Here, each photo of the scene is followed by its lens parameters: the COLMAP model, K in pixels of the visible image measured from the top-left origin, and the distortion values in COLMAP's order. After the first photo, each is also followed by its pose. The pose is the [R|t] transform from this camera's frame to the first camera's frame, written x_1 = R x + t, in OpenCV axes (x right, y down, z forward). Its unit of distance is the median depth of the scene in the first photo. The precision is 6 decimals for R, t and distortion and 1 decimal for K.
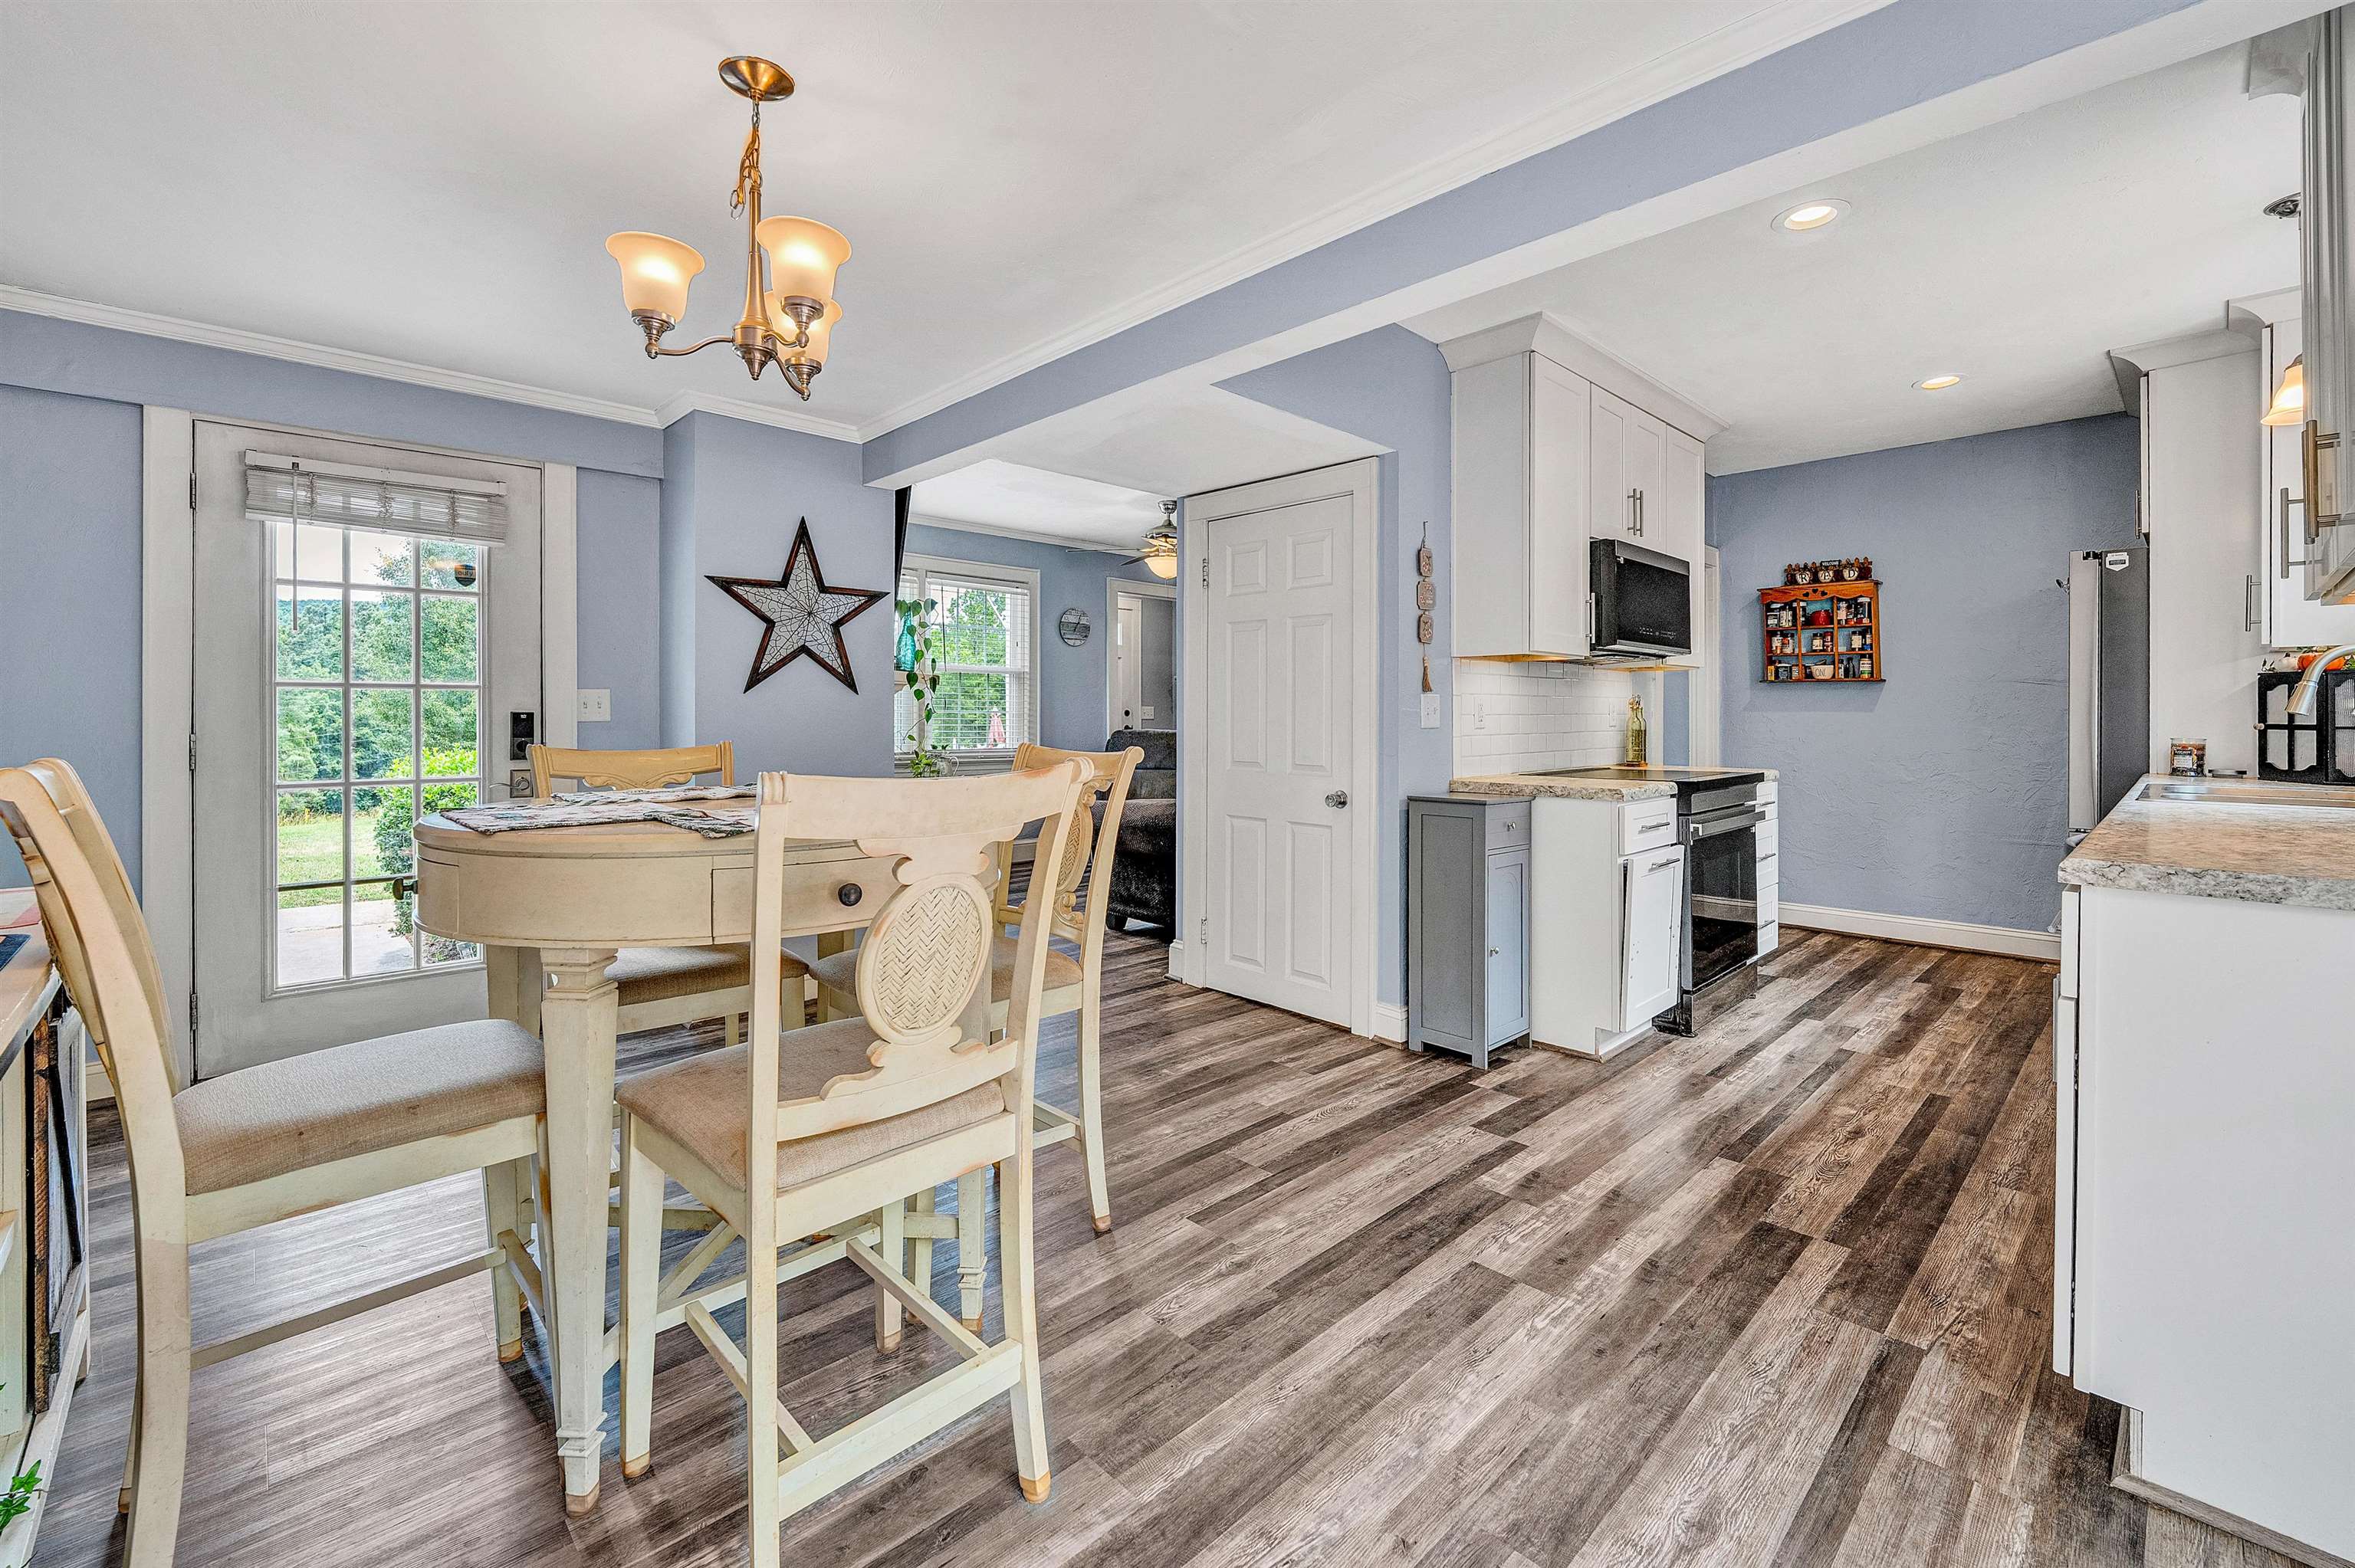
lens RADIAL K [[975.5, 0, 1206.8], [0, 975.5, 678.1], [0, 0, 1]] dist [-0.015364, -0.000696]
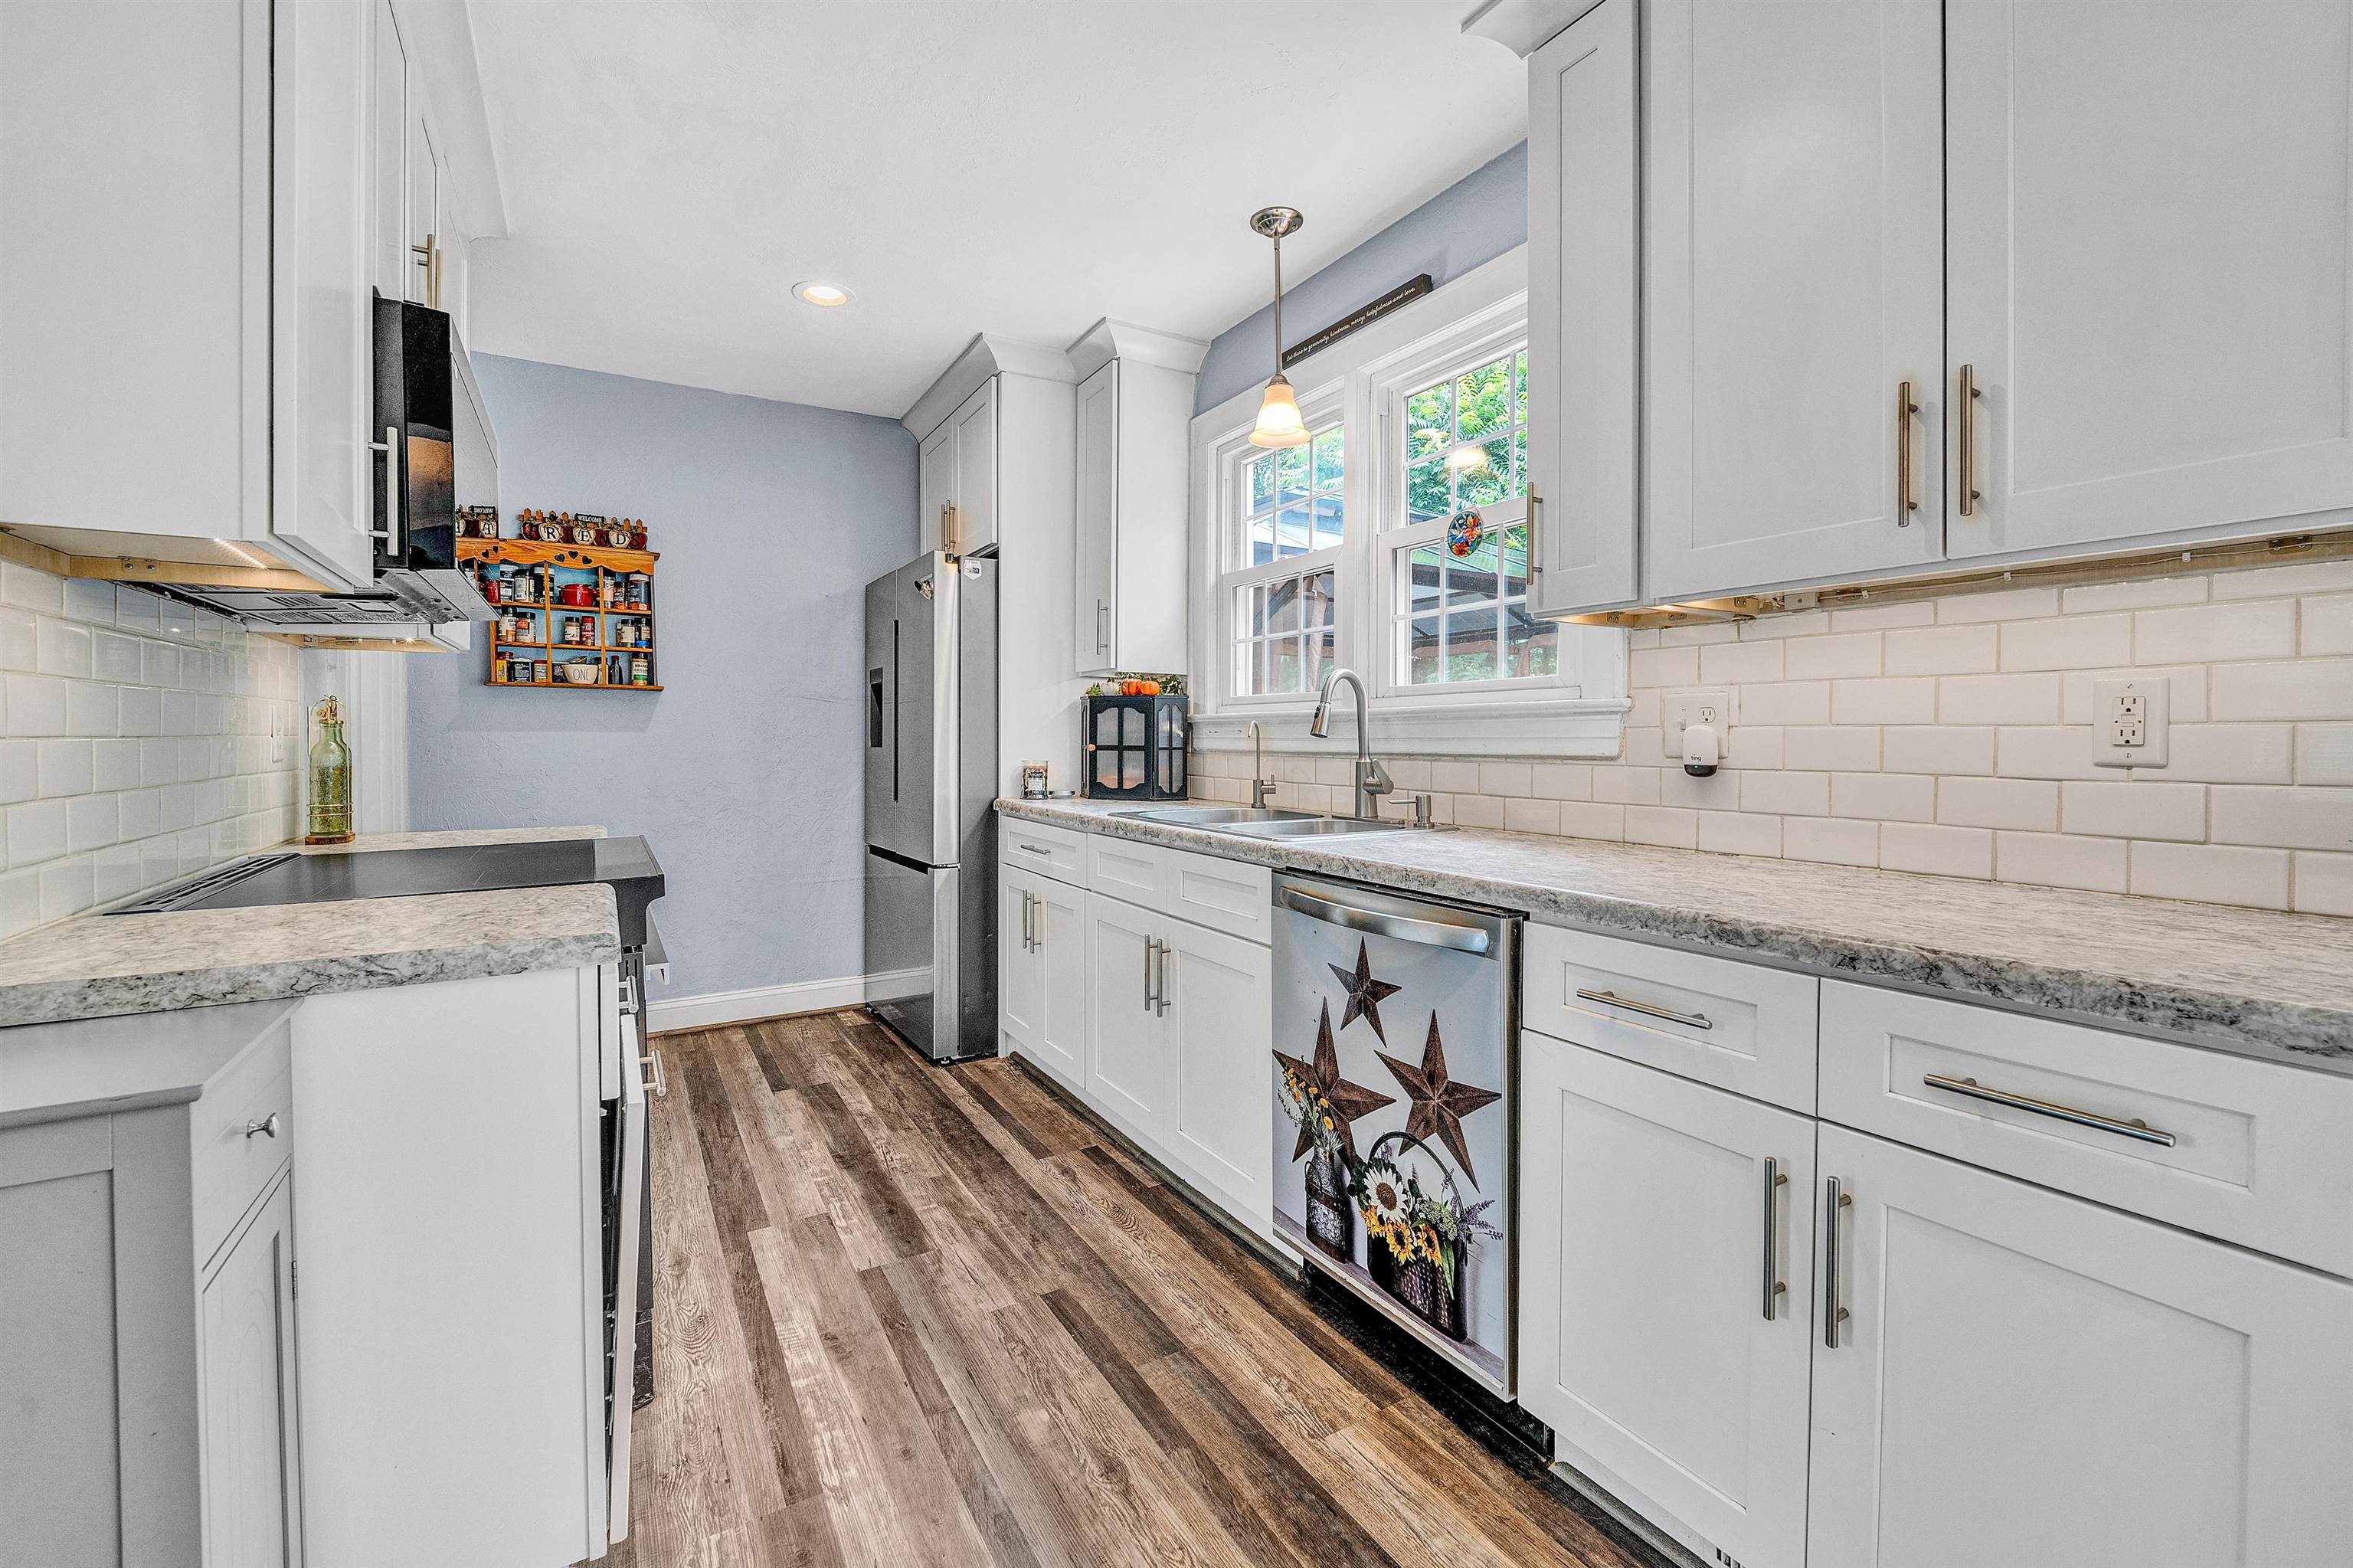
lens RADIAL K [[974.9, 0, 1175.7], [0, 974.9, 751.2], [0, 0, 1]] dist [-0.015364, -0.000696]
pose [[0.241423, -0.015776, 0.970292, 0.101127], [-0.037973, 0.998948, 0.025690, 0.023052], [-0.969677, -0.043047, 0.240570, 0.643008]]
